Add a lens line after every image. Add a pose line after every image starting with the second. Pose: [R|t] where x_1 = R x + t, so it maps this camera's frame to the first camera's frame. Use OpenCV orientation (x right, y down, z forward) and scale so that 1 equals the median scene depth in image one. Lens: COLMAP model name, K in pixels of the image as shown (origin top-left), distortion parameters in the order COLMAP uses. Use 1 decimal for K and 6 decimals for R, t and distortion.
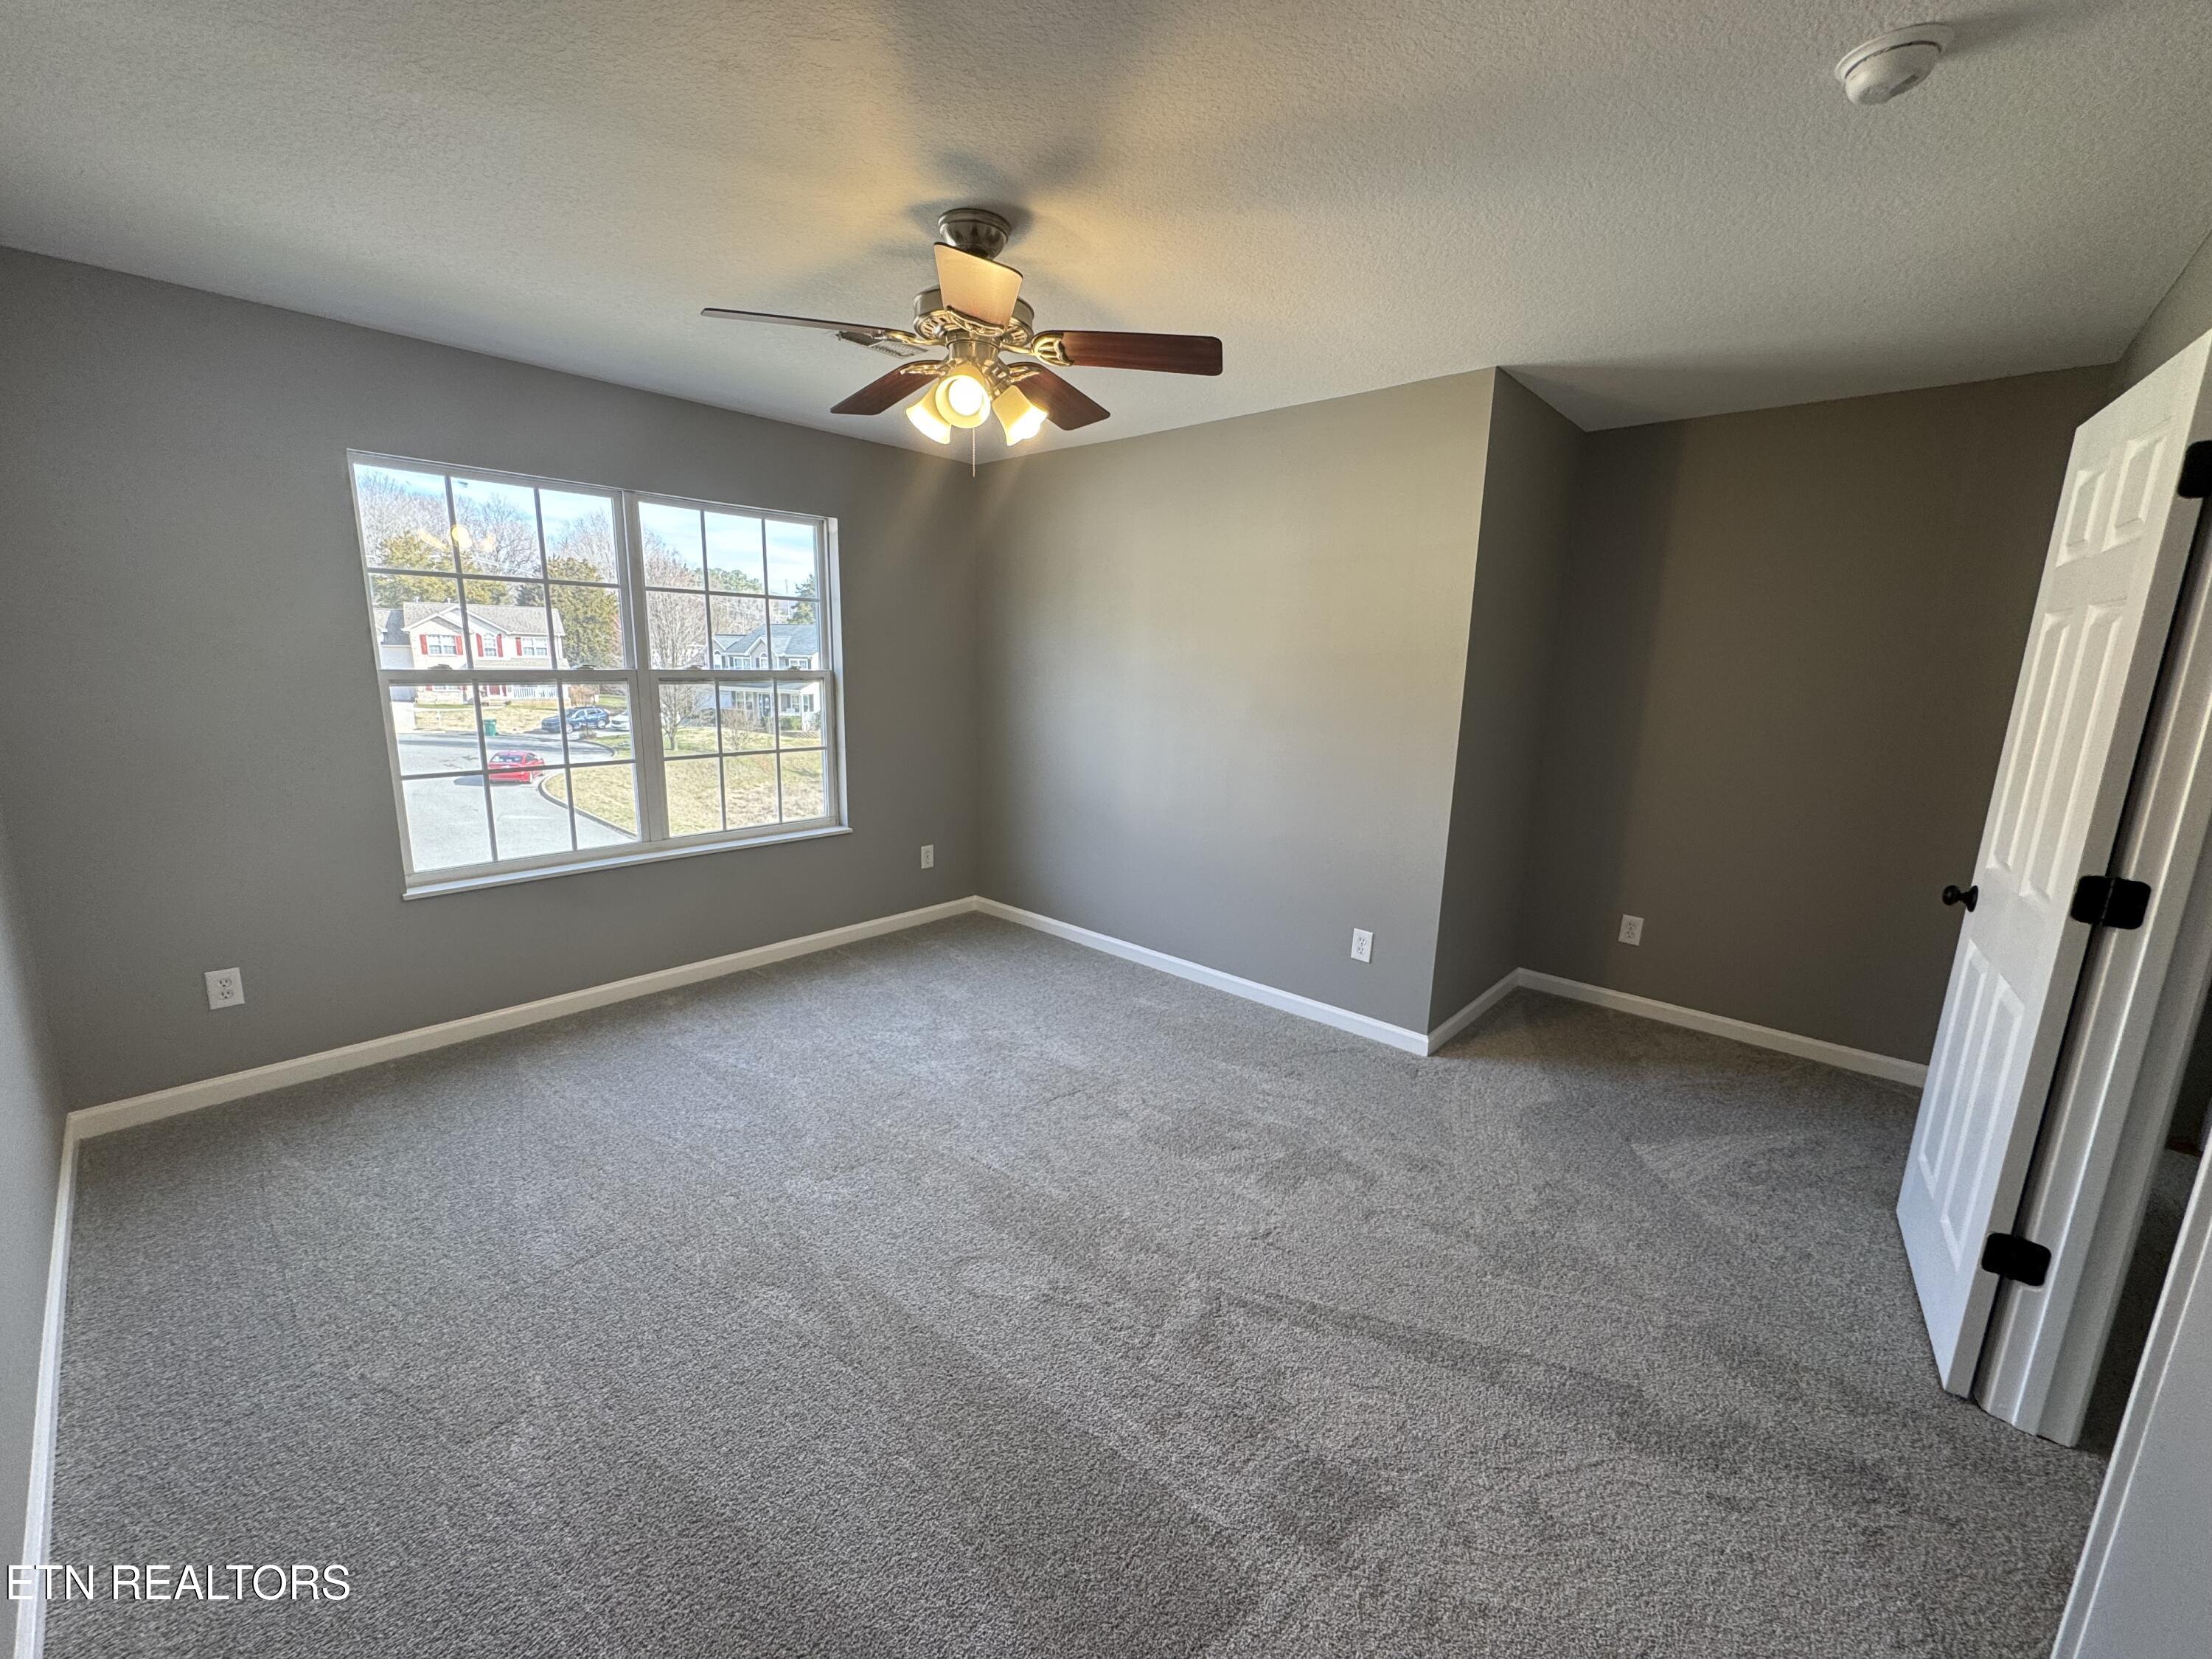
lens RADIAL K [[872.8, 0, 1106.0], [0, 872.8, 829.5], [0, 0, 1]] dist [-0.000726, 0.000123]
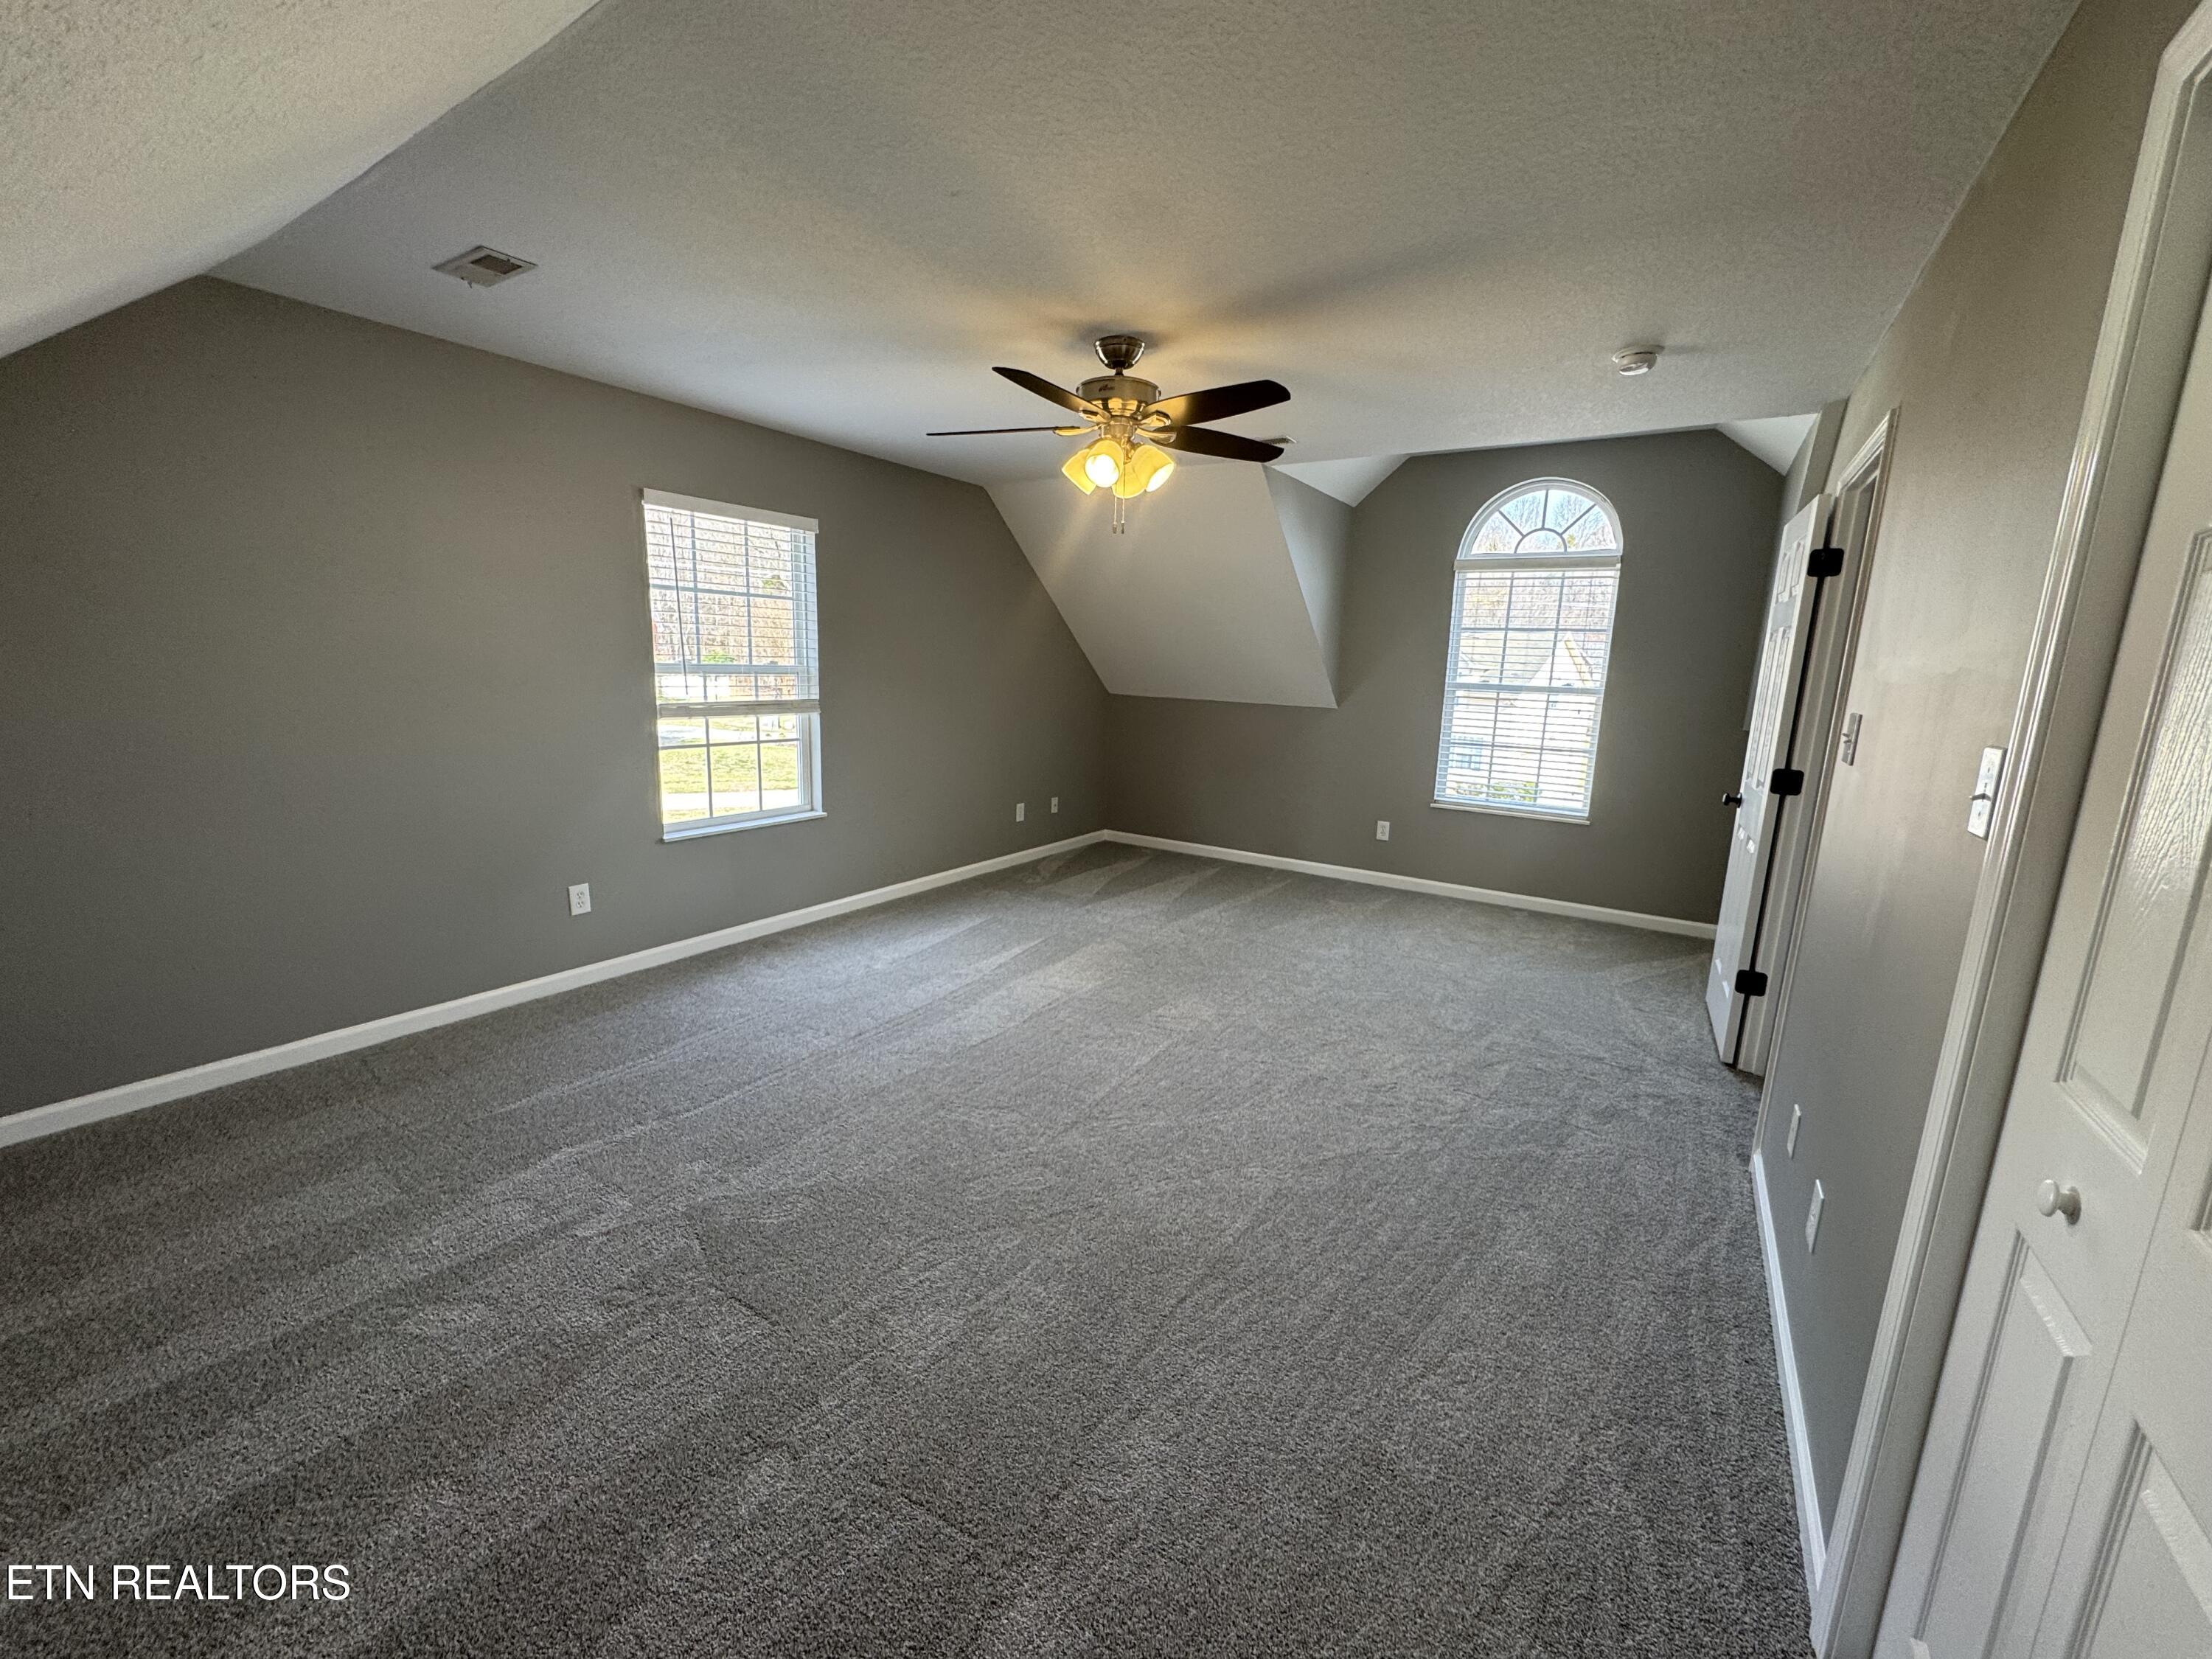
lens RADIAL K [[872.8, 0, 1106.0], [0, 872.8, 829.5], [0, 0, 1]] dist [-0.000726, 0.000123]
pose [[0.991080, -0.015221, 0.132394, -0.311331], [0.015029, 0.999884, 0.002445, 0.066939], [-0.132416, -0.000434, 0.991194, -0.363437]]
